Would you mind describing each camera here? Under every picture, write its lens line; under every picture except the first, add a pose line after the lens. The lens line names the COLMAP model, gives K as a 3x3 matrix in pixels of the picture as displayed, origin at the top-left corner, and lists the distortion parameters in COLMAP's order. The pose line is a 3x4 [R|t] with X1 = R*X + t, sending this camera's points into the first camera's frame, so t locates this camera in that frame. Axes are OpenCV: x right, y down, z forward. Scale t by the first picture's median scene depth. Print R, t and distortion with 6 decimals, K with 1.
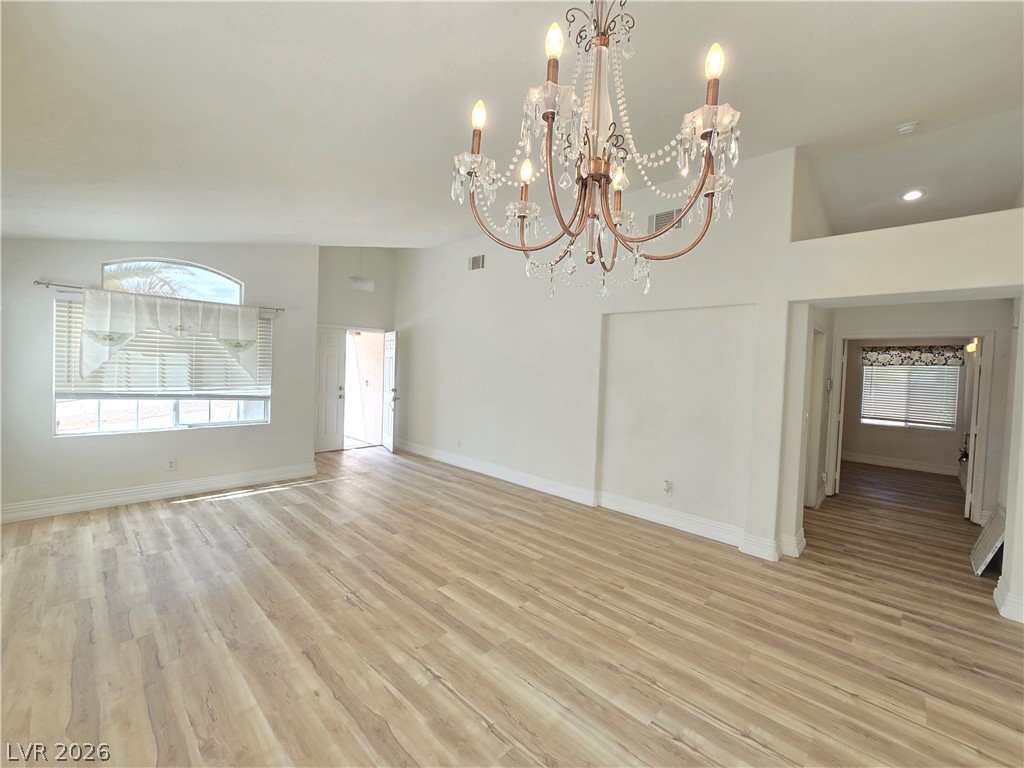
lens RADIAL K [[419.4, 0, 512.9], [0, 419.4, 378.6], [0, 0, 1]] dist [-0.003332, 0.001273]
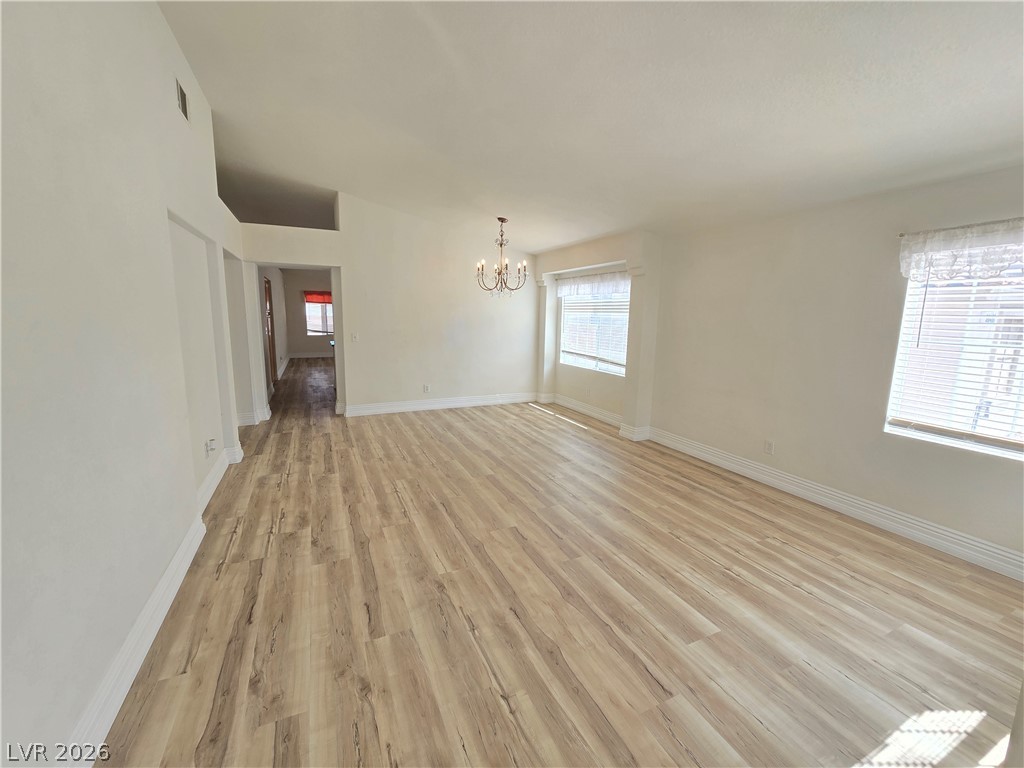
lens RADIAL K [[419.4, 0, 512.3], [0, 419.4, 384.4], [0, 0, 1]] dist [-0.003332, 0.001273]
pose [[-0.930554, -0.109355, 0.349443, -0.614175], [-0.037154, 0.977634, 0.207004, -0.080095], [-0.364264, 0.179645, -0.913805, 1.953443]]
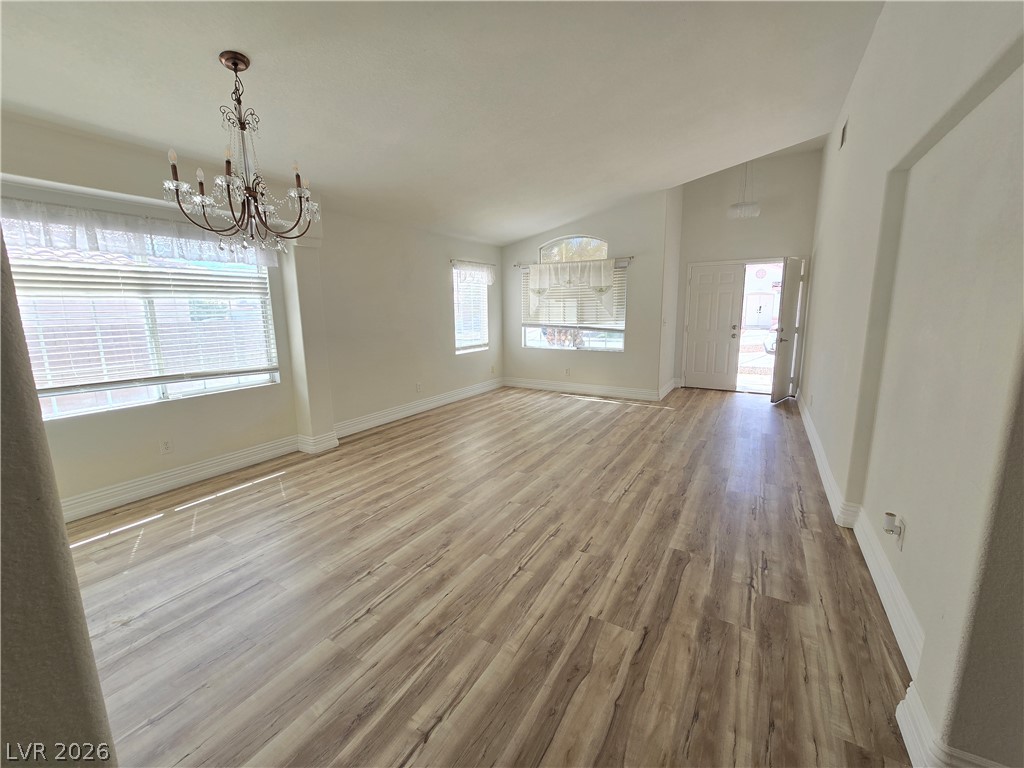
lens RADIAL K [[419.4, 0, 513.3], [0, 419.4, 377.5], [0, 0, 1]] dist [-0.003332, 0.001273]
pose [[0.225878, 0.123088, -0.966348, 0.899501], [-0.010197, 0.992230, 0.124001, 0.049560], [0.974102, -0.018156, 0.225378, 0.619084]]
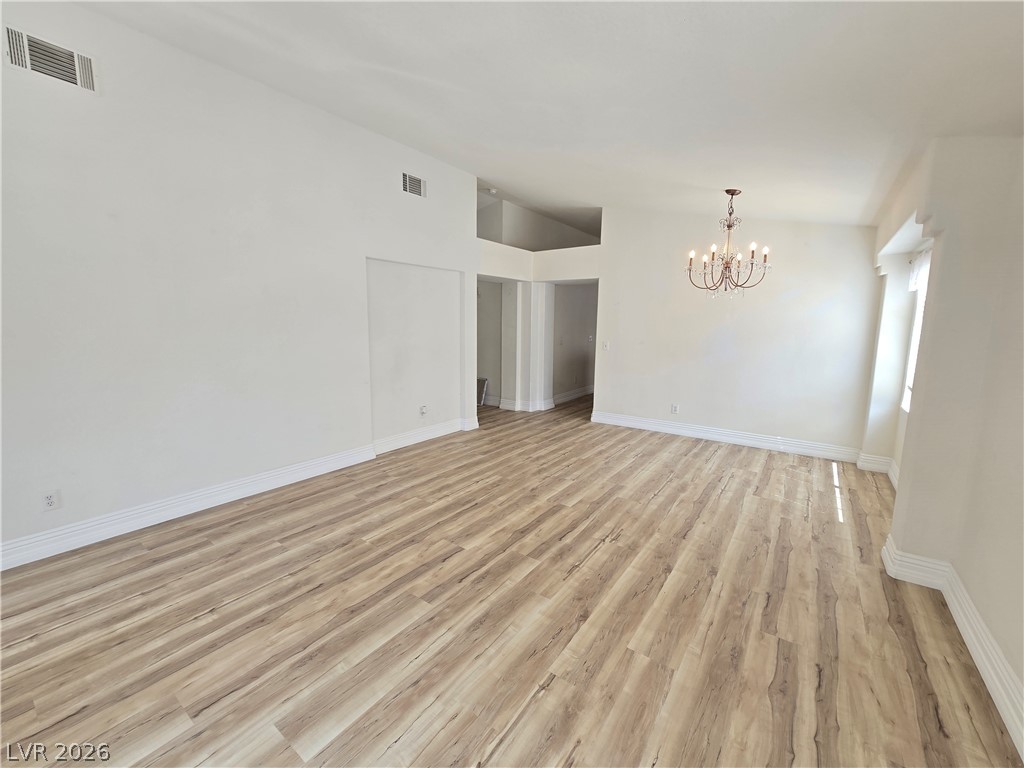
lens RADIAL K [[419.4, 0, 508.9], [0, 419.4, 380.8], [0, 0, 1]] dist [-0.003332, 0.001273]
pose [[-0.128290, -0.173830, 0.976384, -1.114326], [0.016441, 0.984011, 0.177348, -0.061565], [-0.991600, 0.038805, -0.123381, 1.149383]]
